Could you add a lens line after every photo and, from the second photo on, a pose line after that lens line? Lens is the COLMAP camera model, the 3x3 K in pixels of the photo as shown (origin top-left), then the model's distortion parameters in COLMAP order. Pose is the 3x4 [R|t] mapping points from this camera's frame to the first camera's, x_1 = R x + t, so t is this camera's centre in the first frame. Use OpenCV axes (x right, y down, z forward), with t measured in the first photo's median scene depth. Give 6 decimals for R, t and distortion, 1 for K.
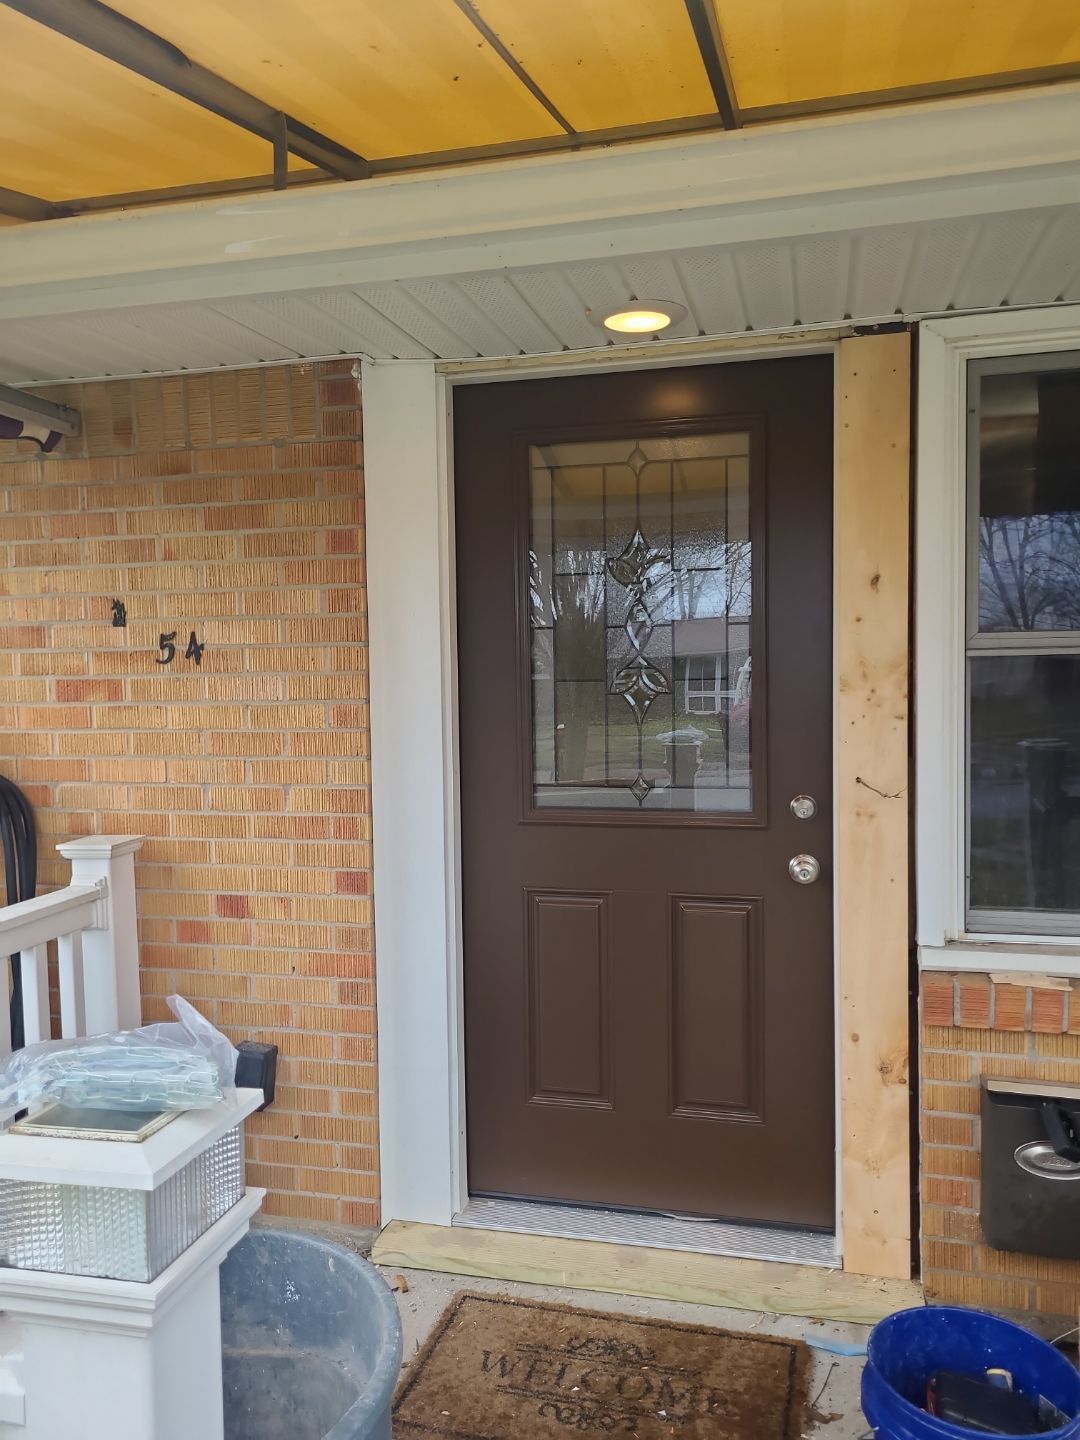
lens RADIAL K [[1097.4, 0, 547.3], [0, 1097.4, 705.0], [0, 0, 1]] dist [0.044867, -0.041433]
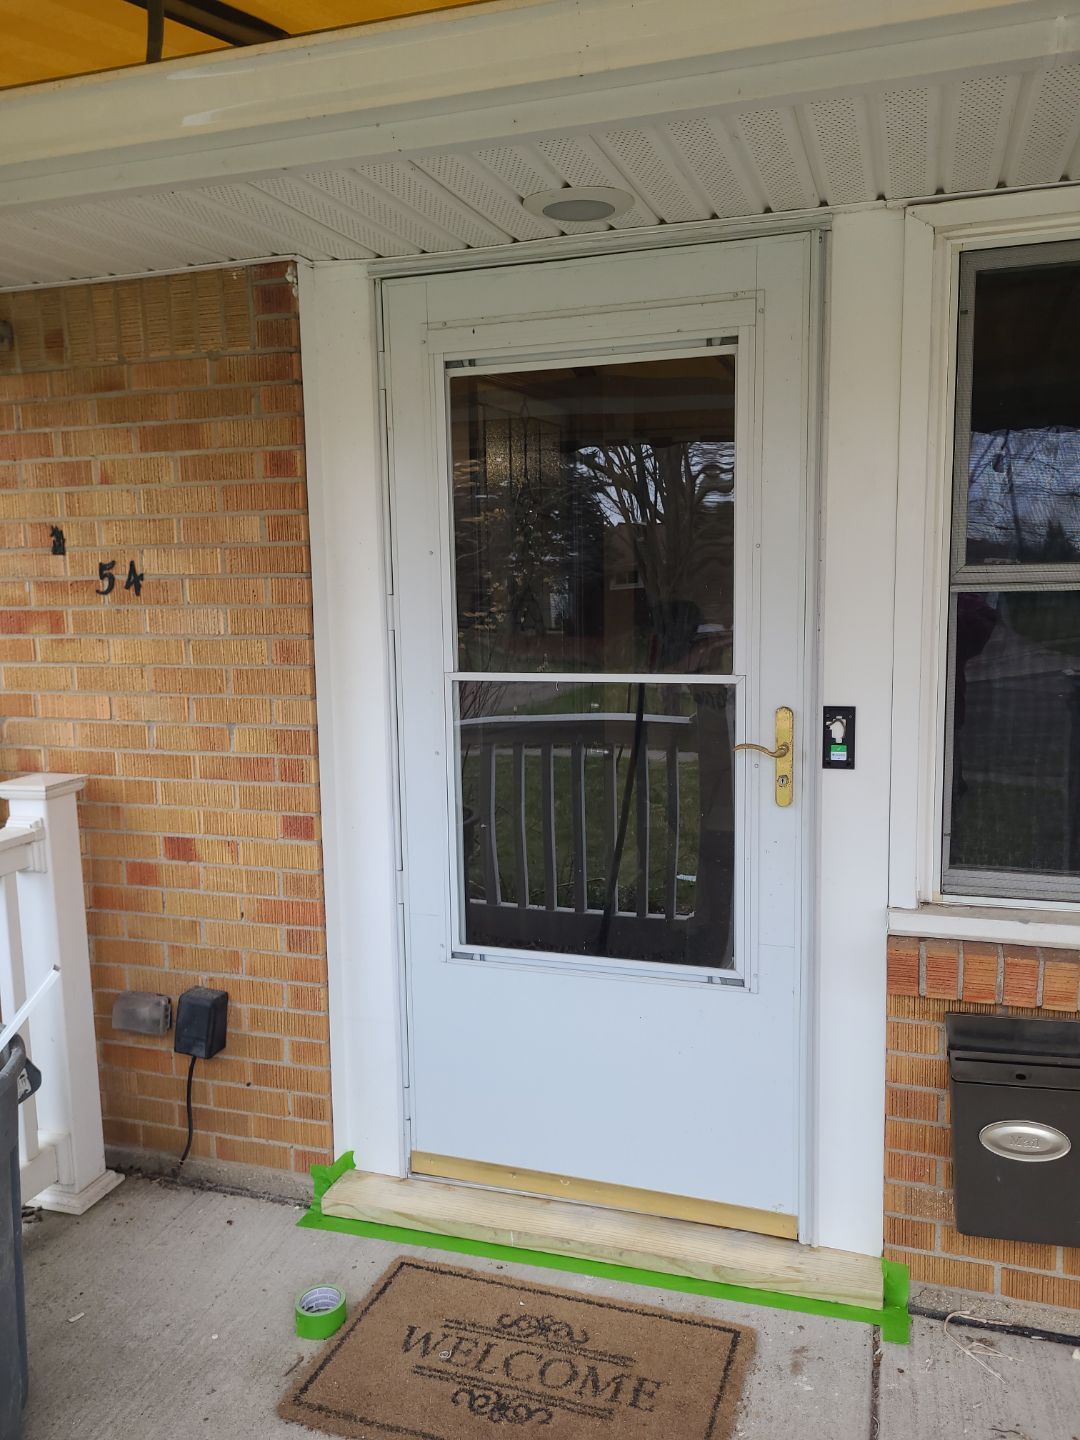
lens RADIAL K [[1097.4, 0, 573.7], [0, 1097.4, 699.8], [0, 0, 1]] dist [0.044867, -0.041433]
pose [[0.998377, 0.007951, -0.056401, 0.113080], [-0.003714, 0.997190, 0.074821, -0.020759], [0.056837, -0.074490, 0.995601, 0.074289]]
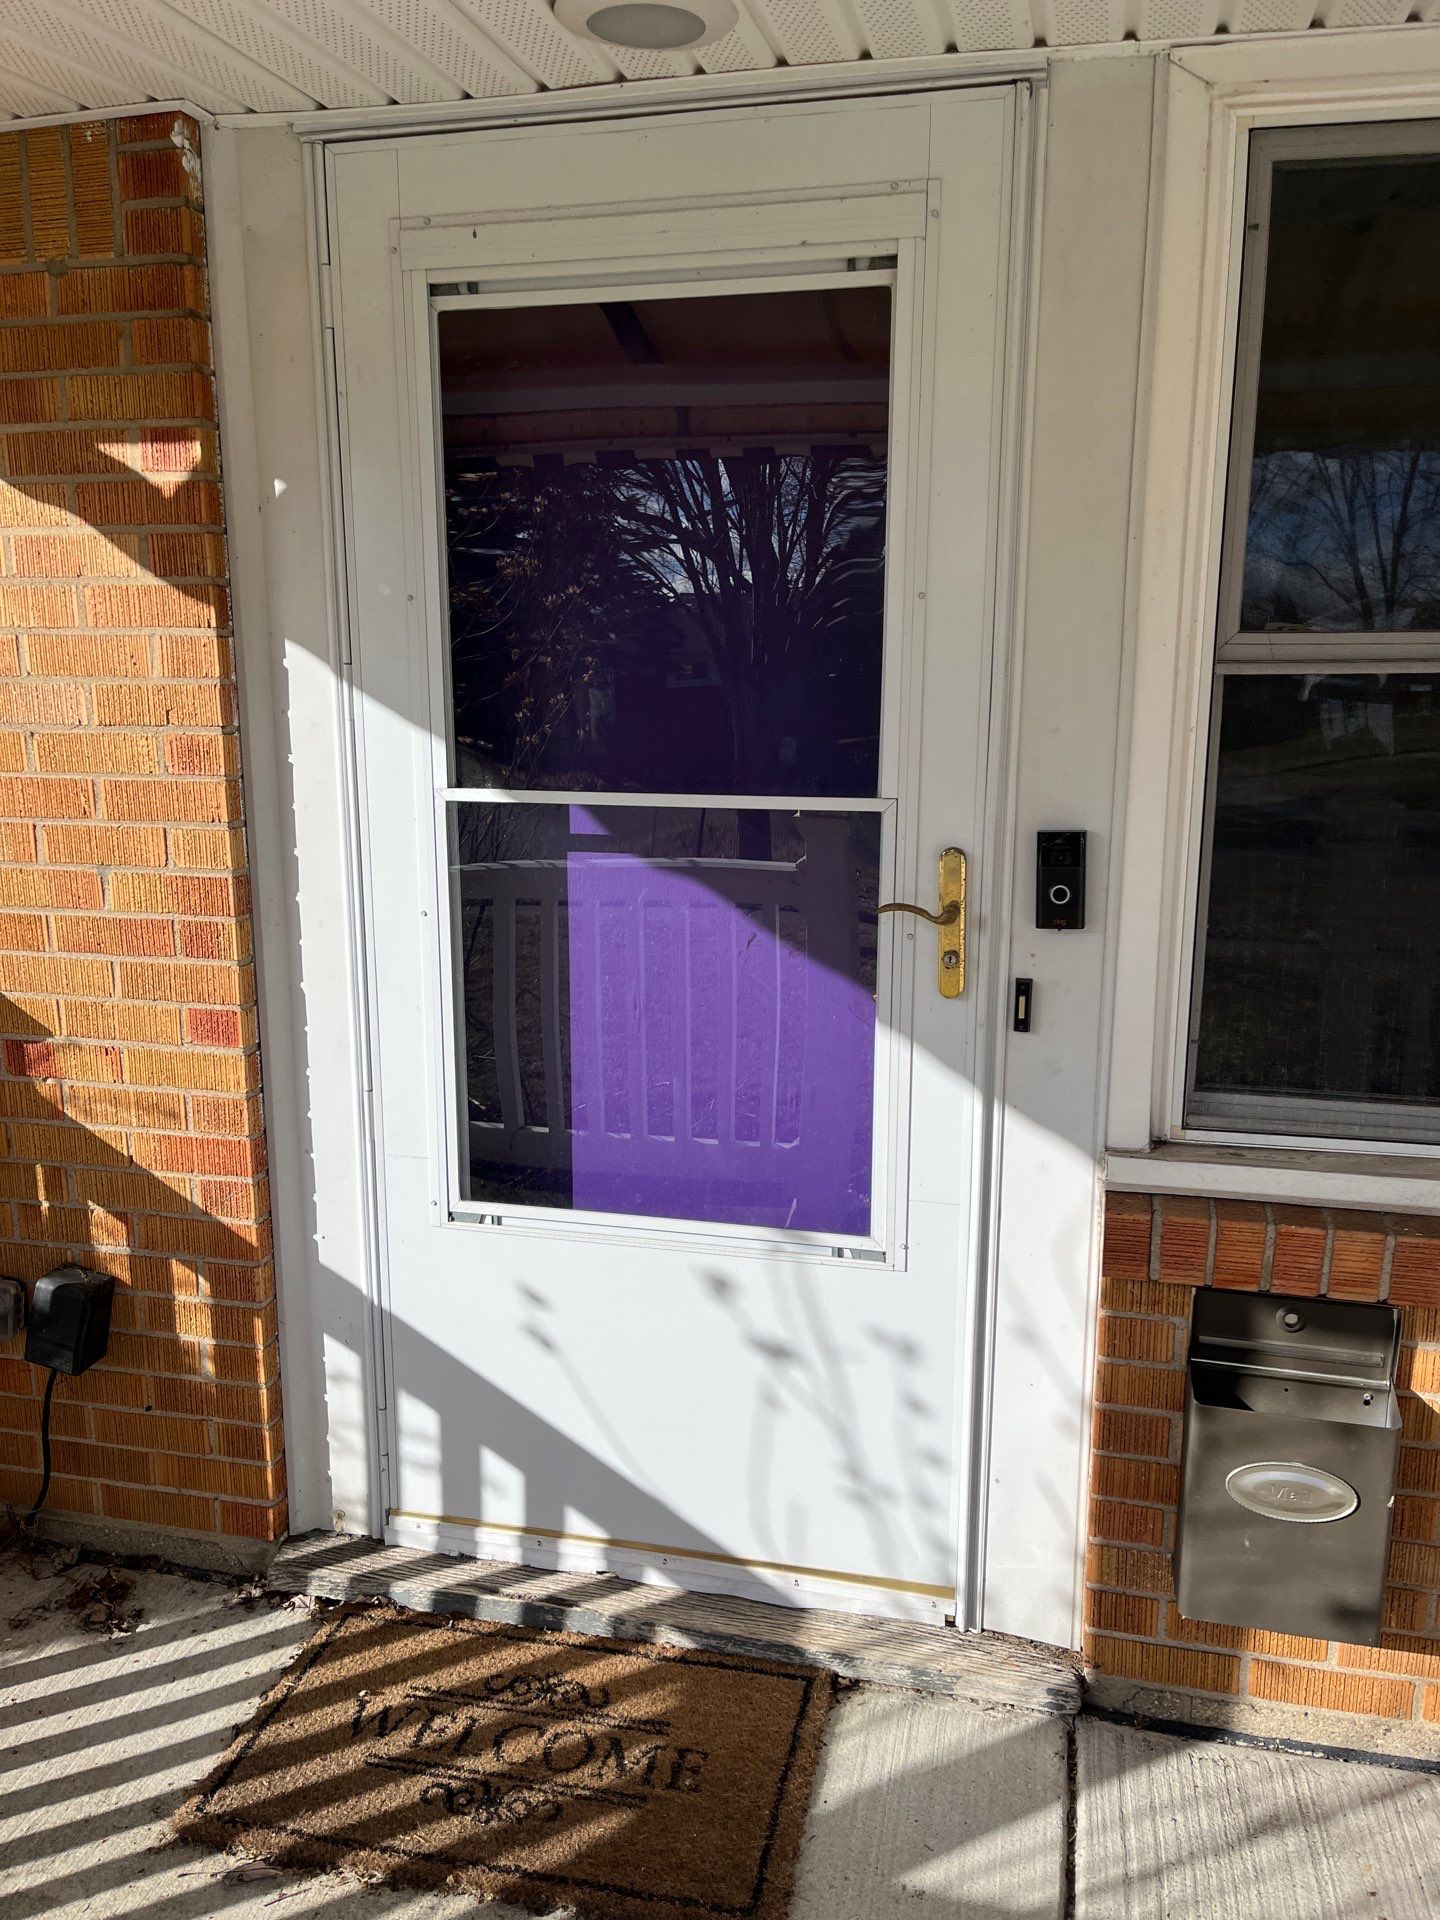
lens RADIAL K [[1468.7, 0, 760.5], [0, 1468.7, 963.3], [0, 0, 1]] dist [0.037602, -0.031731]
pose [[0.999754, 0.017074, 0.014125, 0.117204], [-0.019072, 0.987539, 0.156212, -0.009332], [-0.011282, -0.156443, 0.987623, 0.183585]]
